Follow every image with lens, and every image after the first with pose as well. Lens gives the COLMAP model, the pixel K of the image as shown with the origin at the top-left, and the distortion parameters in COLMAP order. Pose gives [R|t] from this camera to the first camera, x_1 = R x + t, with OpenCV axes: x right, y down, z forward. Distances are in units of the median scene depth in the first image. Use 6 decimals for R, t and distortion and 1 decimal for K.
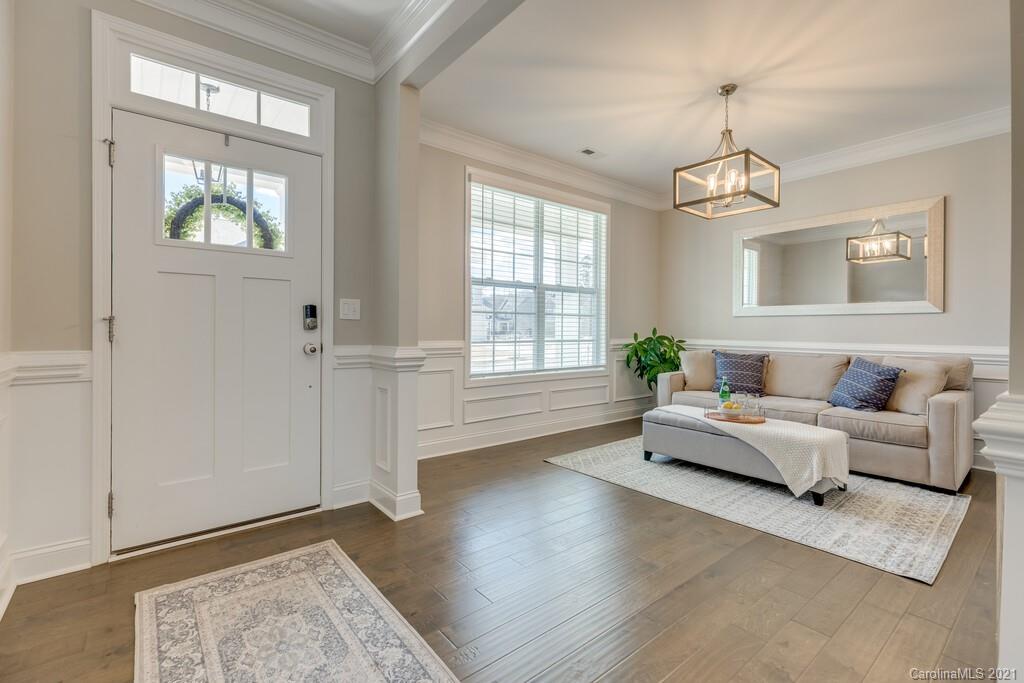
lens RADIAL K [[463.9, 0, 513.3], [0, 463.9, 335.5], [0, 0, 1]] dist [0.012574, 0.000148]
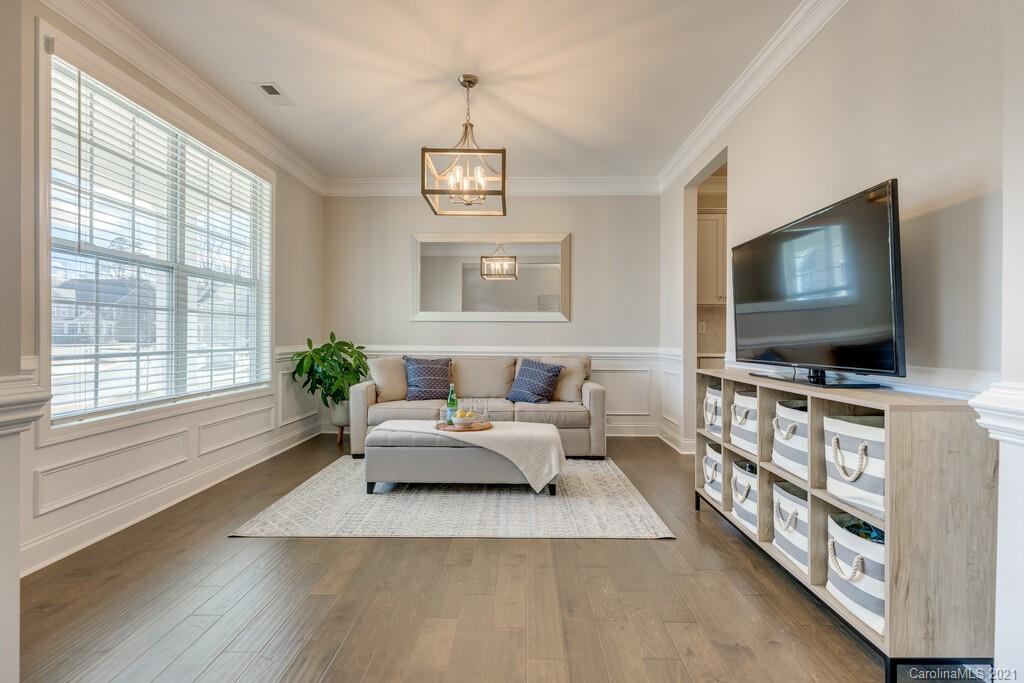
lens RADIAL K [[463.9, 0, 510.1], [0, 463.9, 337.7], [0, 0, 1]] dist [0.012574, 0.000148]
pose [[0.645468, -0.004932, 0.763771, -0.159575], [0.009495, 0.999954, -0.001567, -0.002850], [-0.763728, 0.008264, 0.645485, 0.248977]]
